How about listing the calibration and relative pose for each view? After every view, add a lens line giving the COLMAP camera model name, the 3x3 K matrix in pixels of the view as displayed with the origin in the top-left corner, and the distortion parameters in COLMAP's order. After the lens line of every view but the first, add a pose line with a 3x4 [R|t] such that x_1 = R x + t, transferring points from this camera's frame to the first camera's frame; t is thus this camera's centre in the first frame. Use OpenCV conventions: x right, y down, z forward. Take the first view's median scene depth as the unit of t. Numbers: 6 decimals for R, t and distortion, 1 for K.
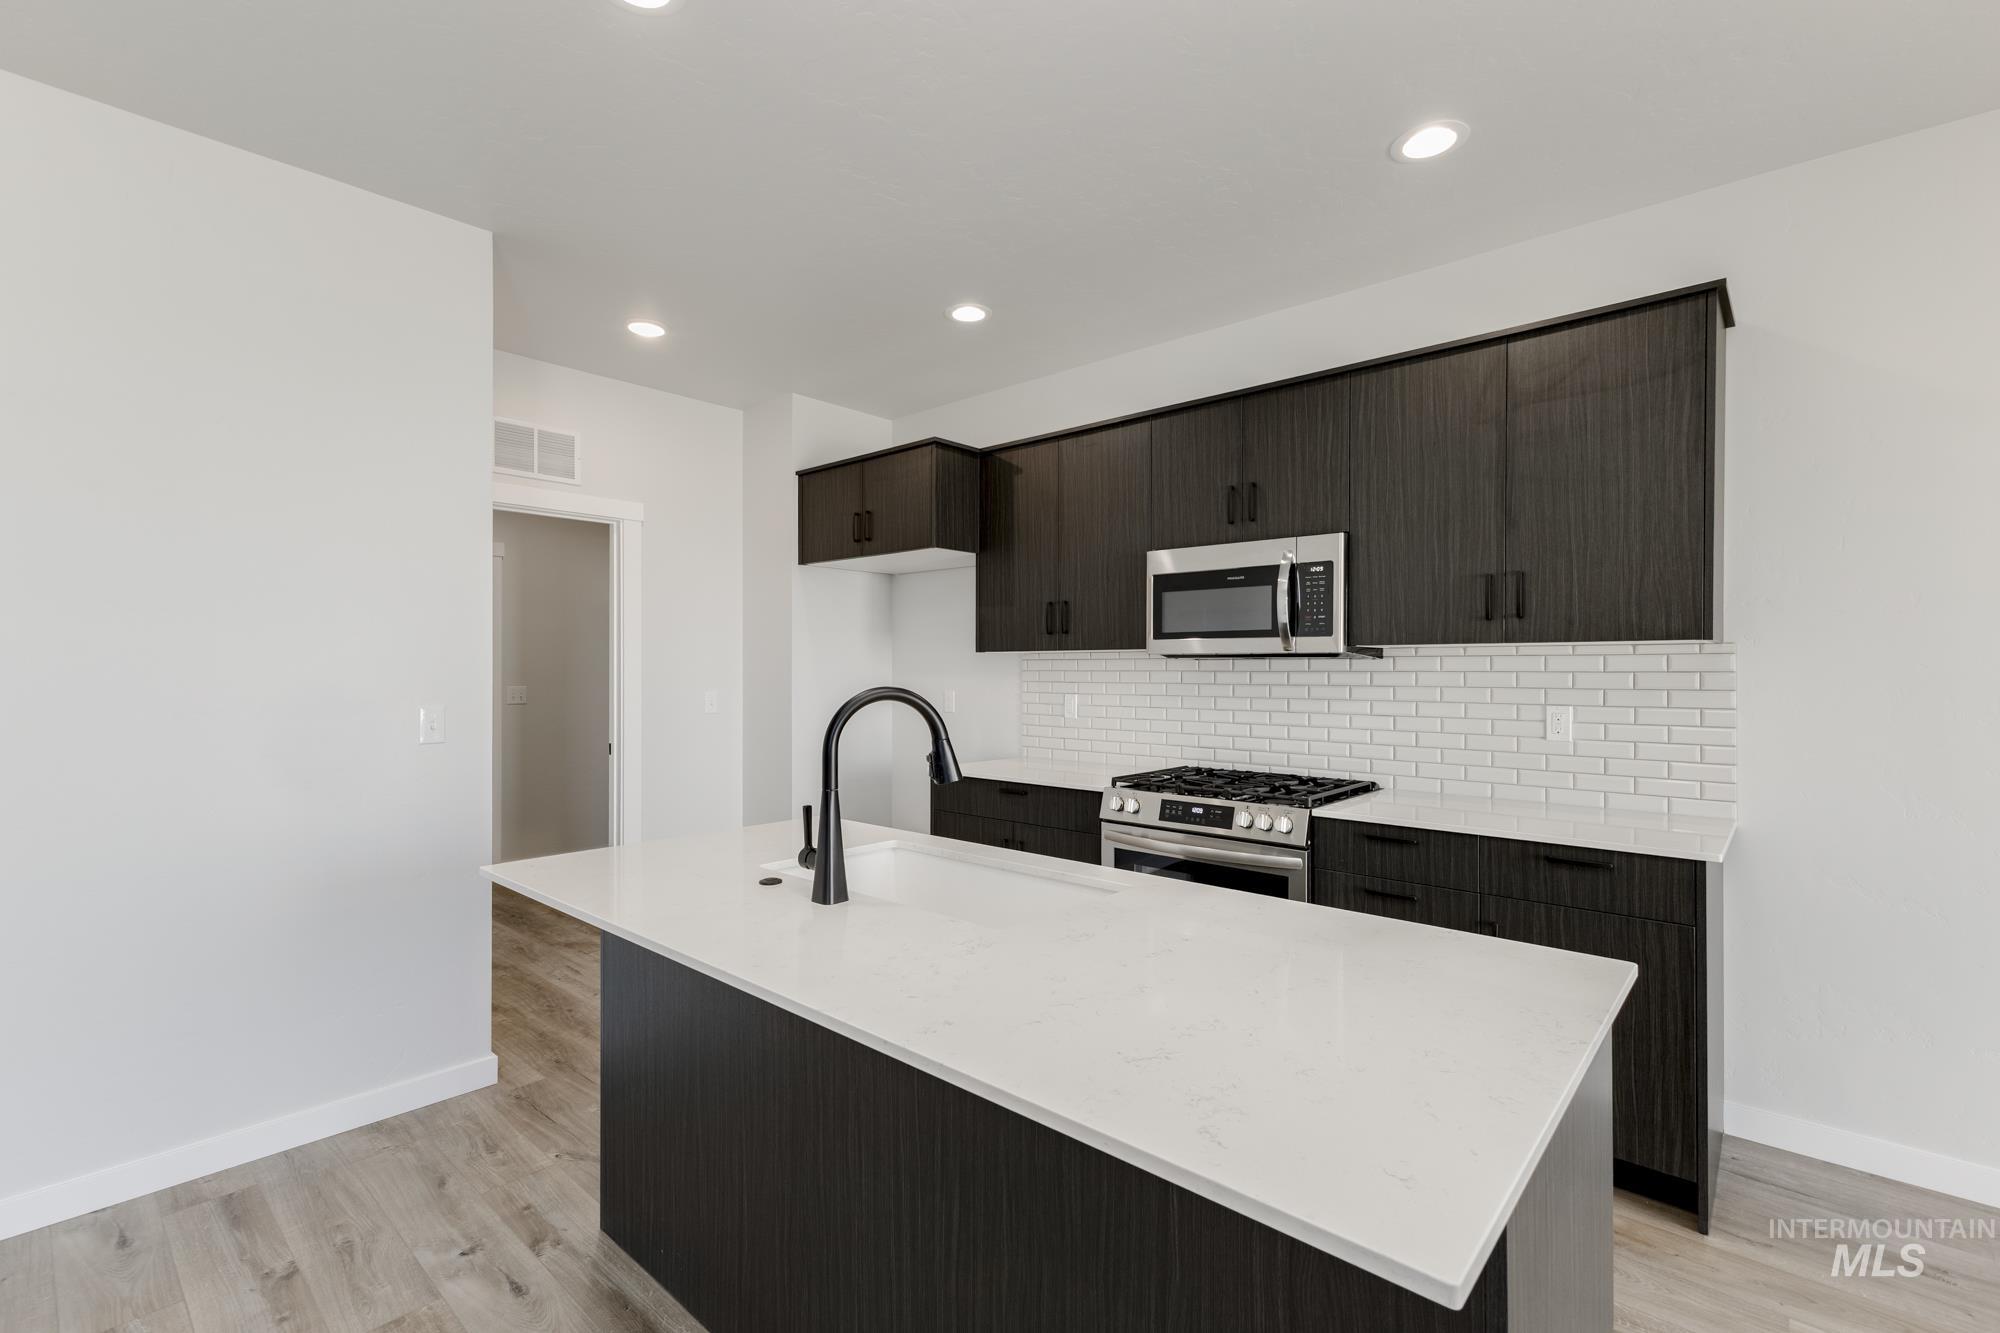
lens RADIAL K [[884.0, 0, 986.2], [0, 884.0, 663.5], [0, 0, 1]] dist [0.006152, 0.000253]
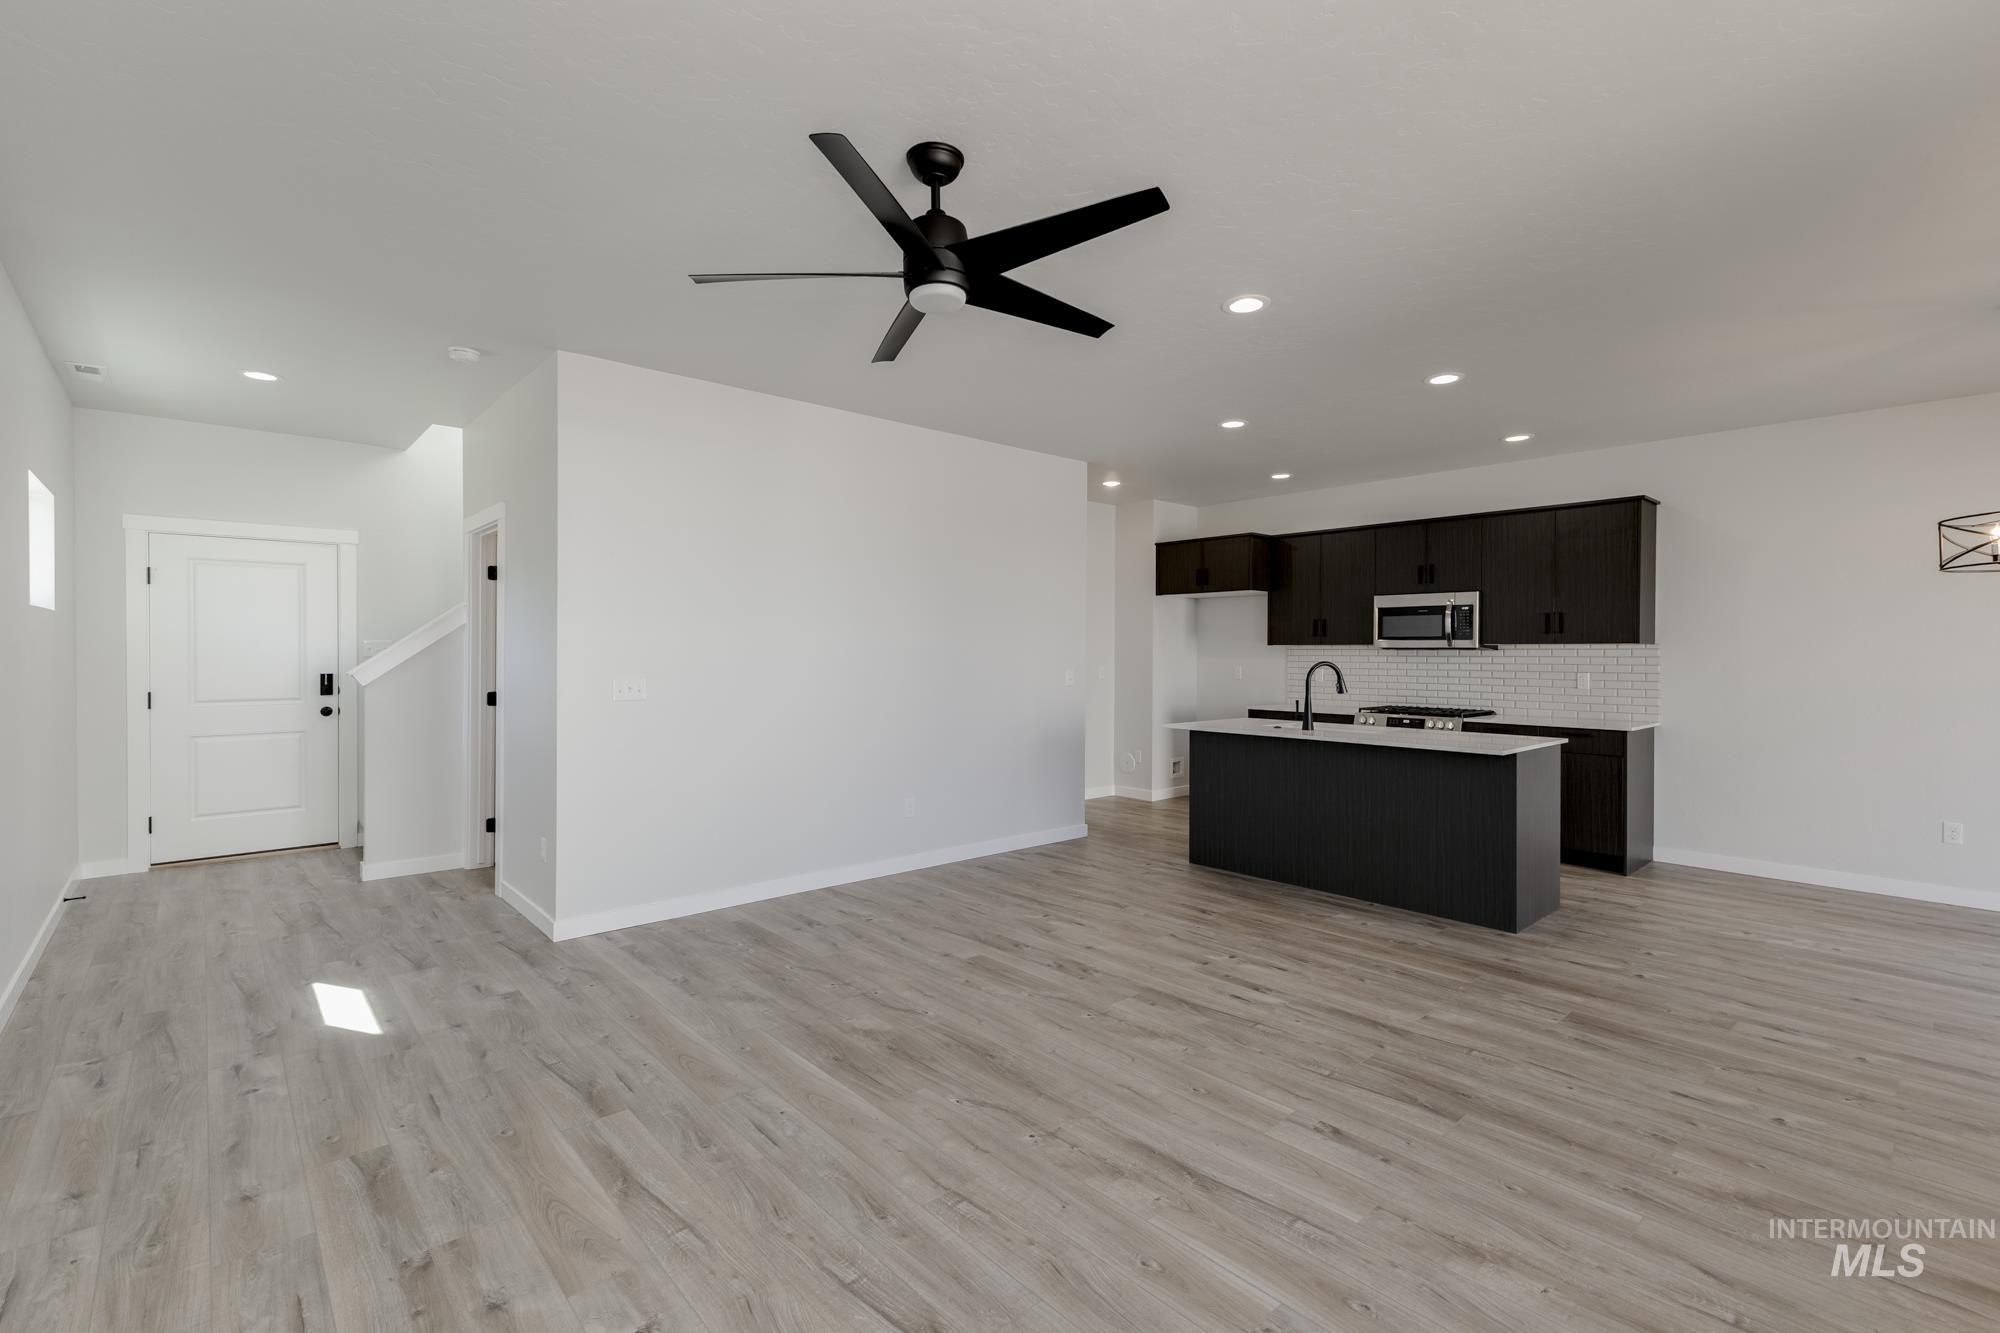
lens RADIAL K [[874.8, 0, 1008.2], [0, 874.8, 657.1], [0, 0, 1]] dist [0.004081, 0.000344]
pose [[0.995498, 0.002287, -0.094756, -0.495169], [-0.001200, 0.999933, 0.011529, -0.011964], [0.094776, -0.011363, 0.995434, -1.142264]]
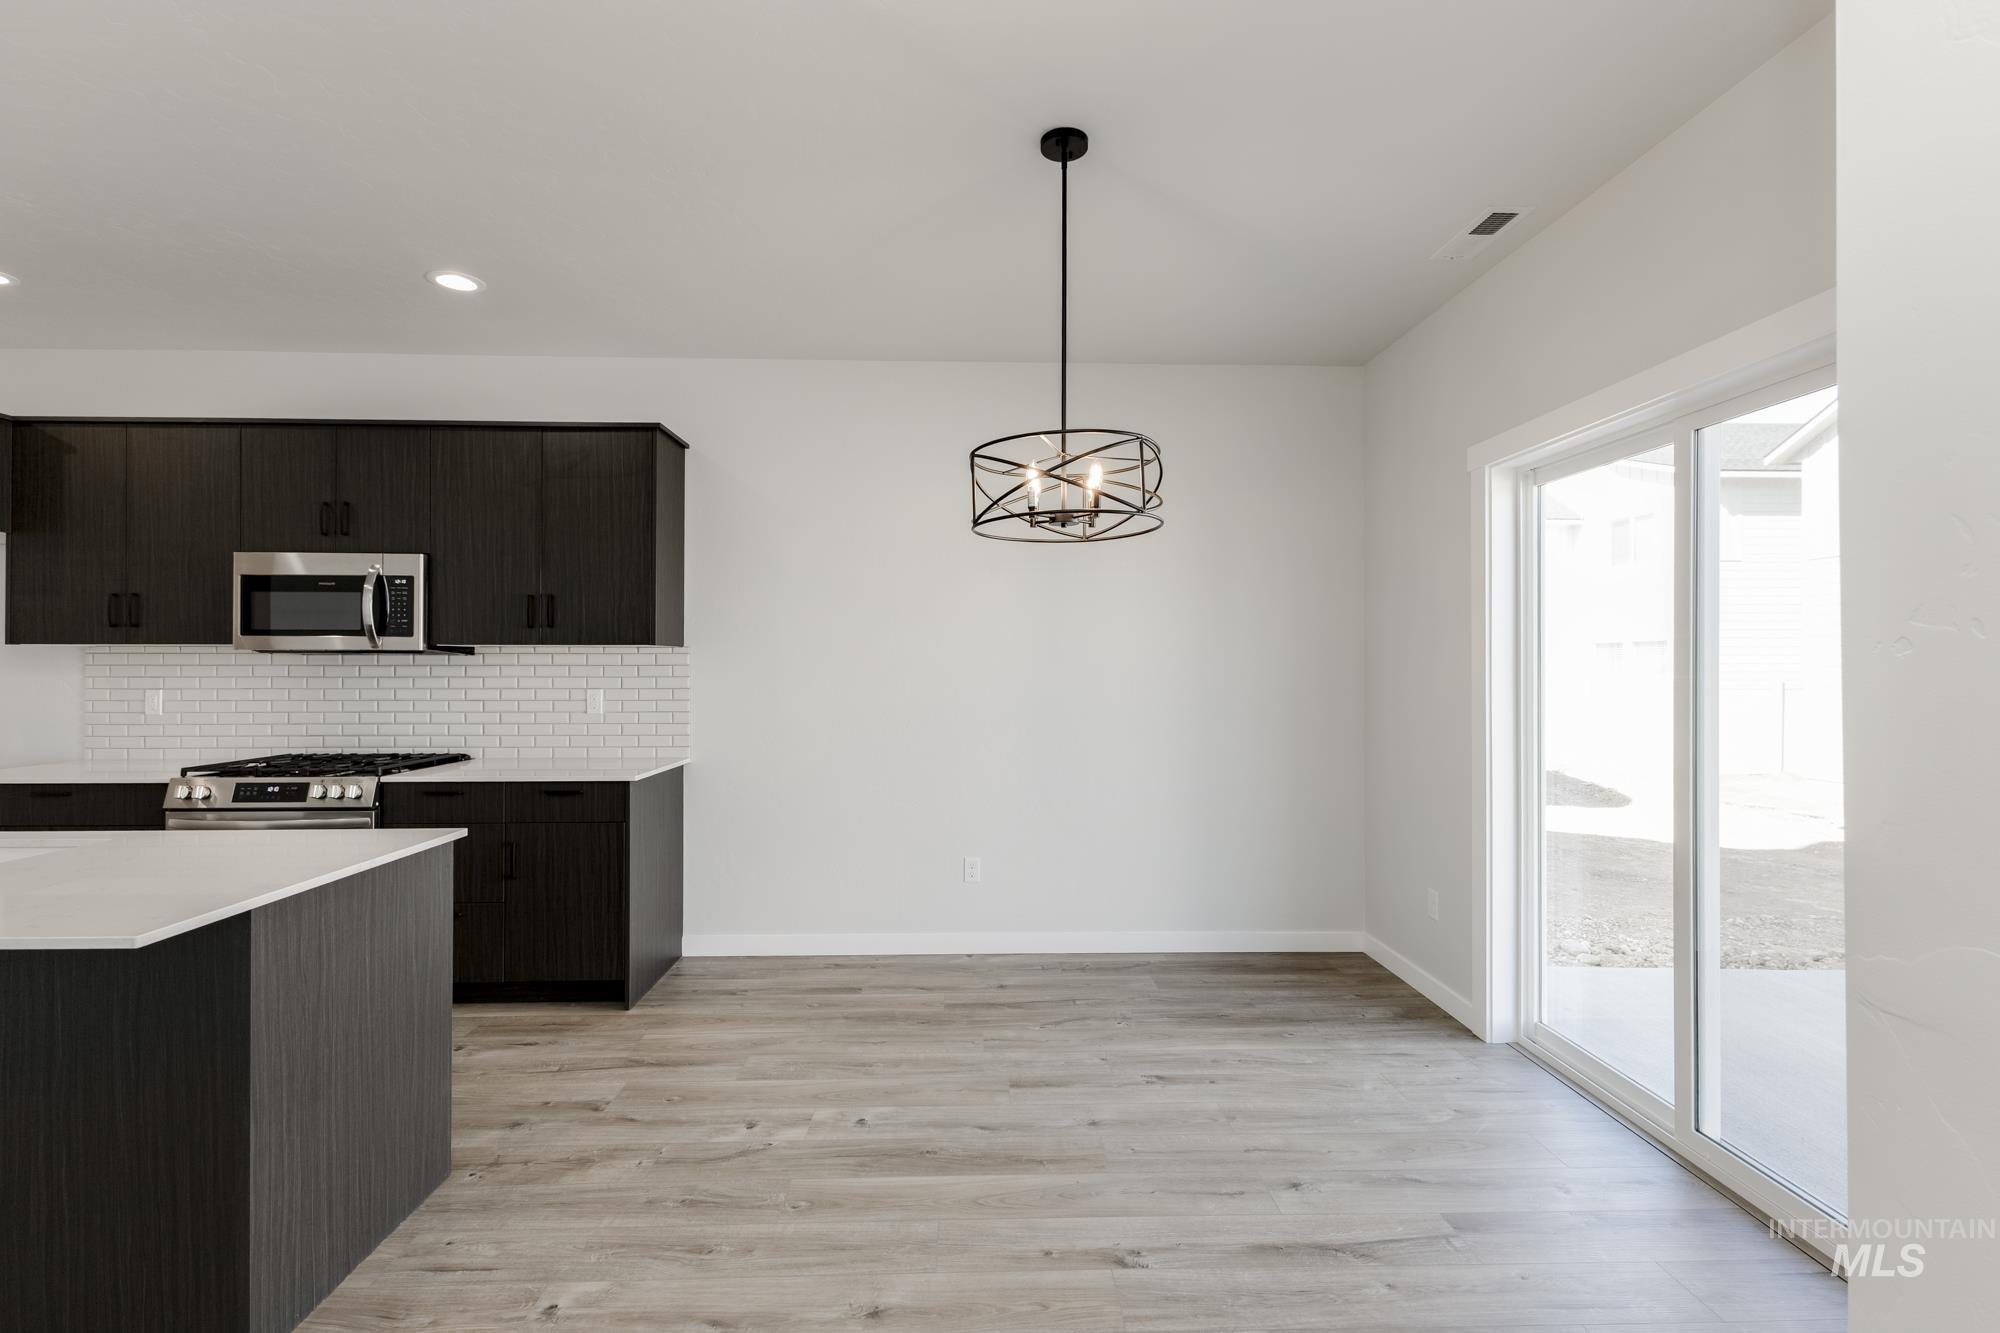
lens RADIAL K [[884.0, 0, 986.2], [0, 884.0, 663.5], [0, 0, 1]] dist [0.006152, 0.000253]
pose [[0.720396, -0.000690, 0.693563, 0.103591], [-0.004249, 0.999976, 0.005408, -0.003669], [-0.693550, -0.006842, 0.720376, -0.423552]]
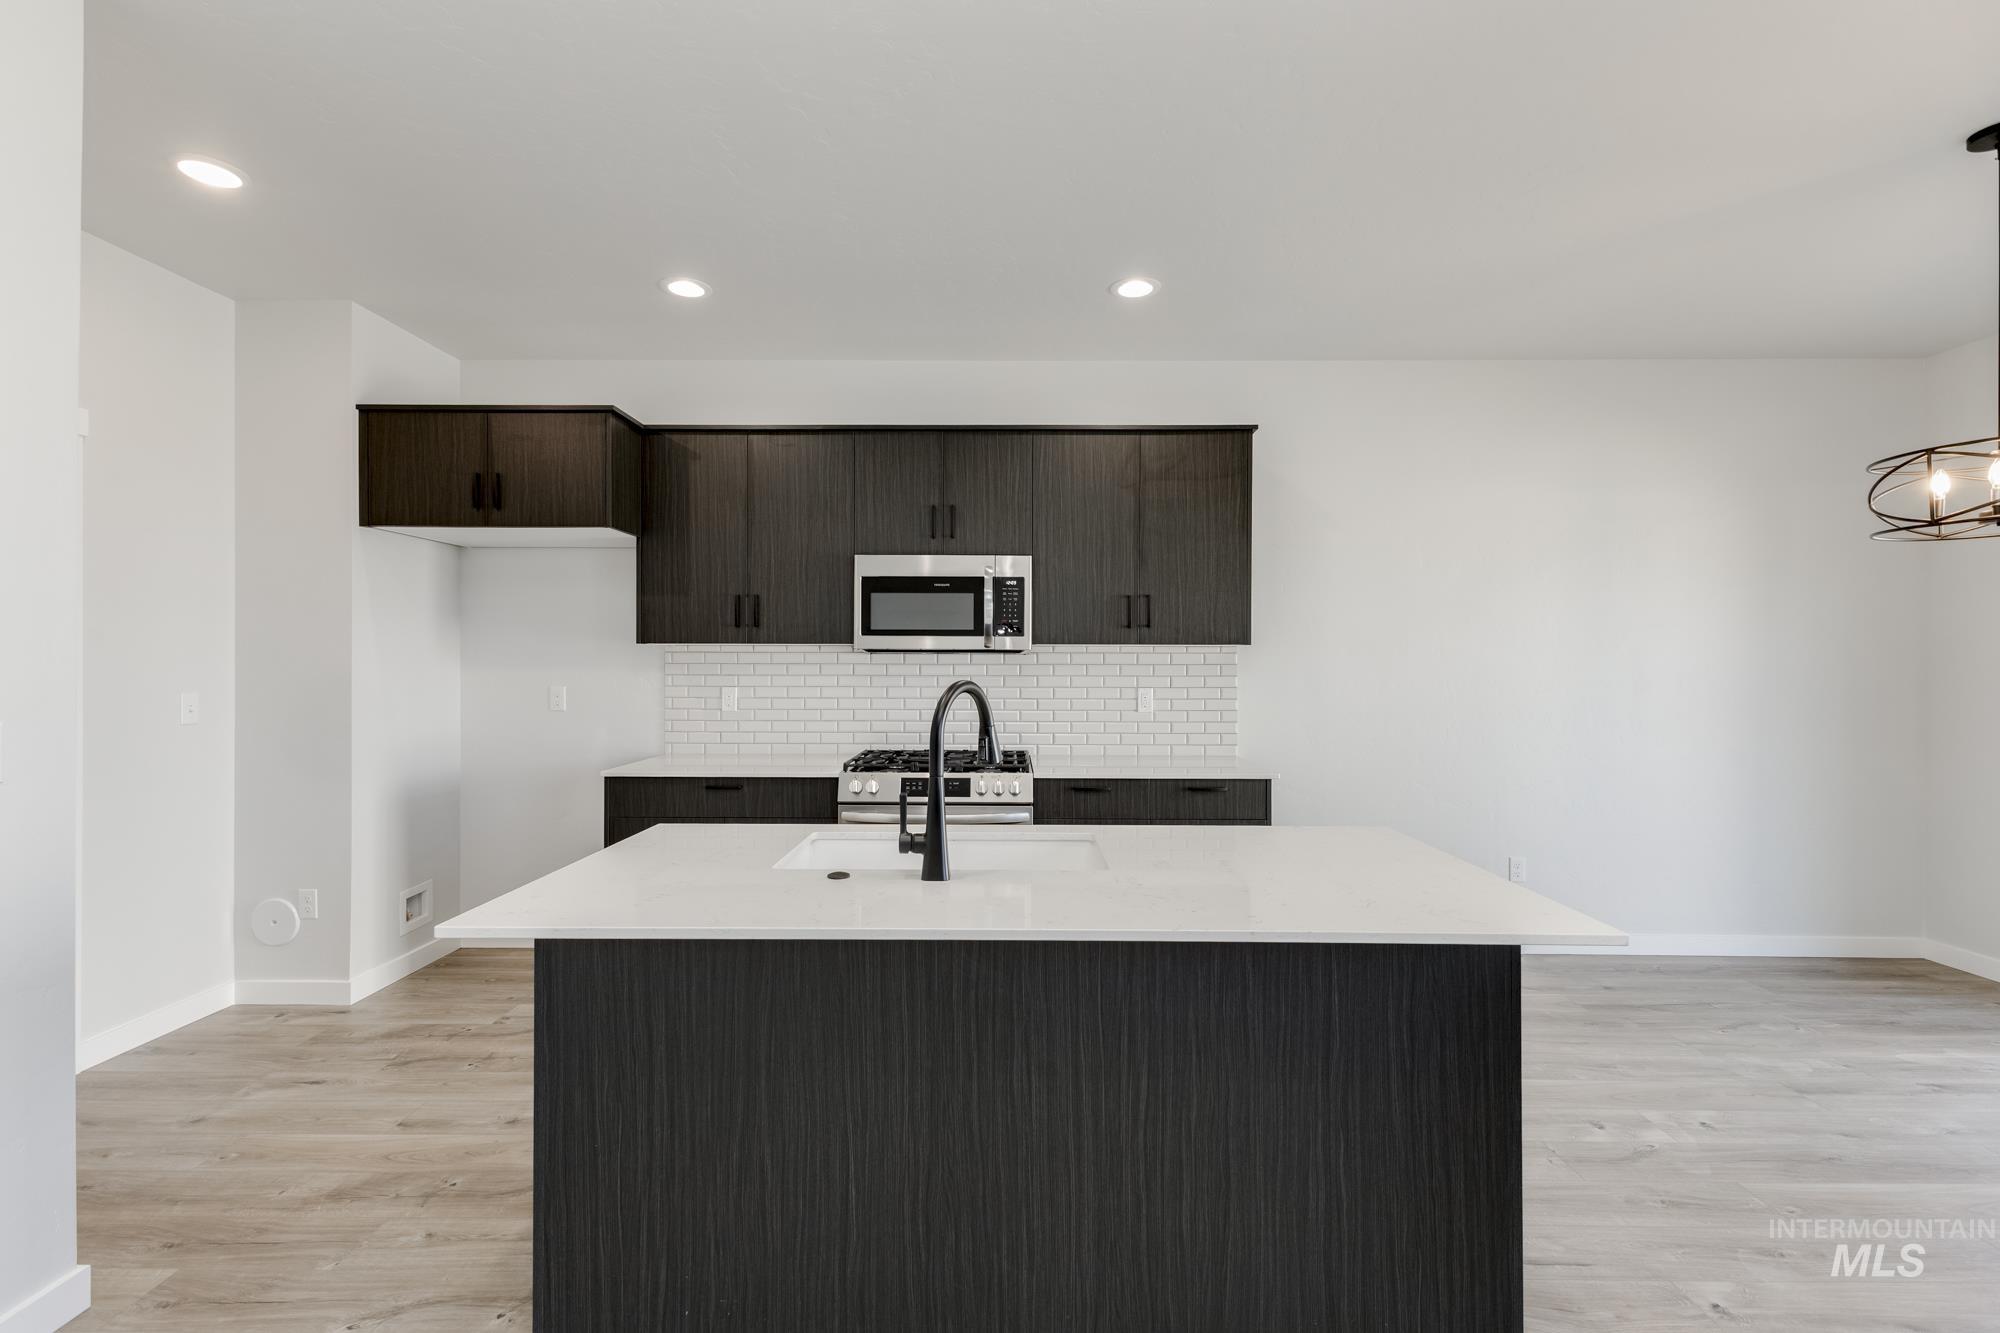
lens RADIAL K [[874.8, 0, 1008.2], [0, 874.8, 657.1], [0, 0, 1]] dist [0.004081, 0.000344]
pose [[0.746137, 0.003974, 0.665781, -0.435700], [-0.005603, 0.999984, 0.000310, -0.001702], [-0.665769, -0.003962, 0.746147, 0.075238]]
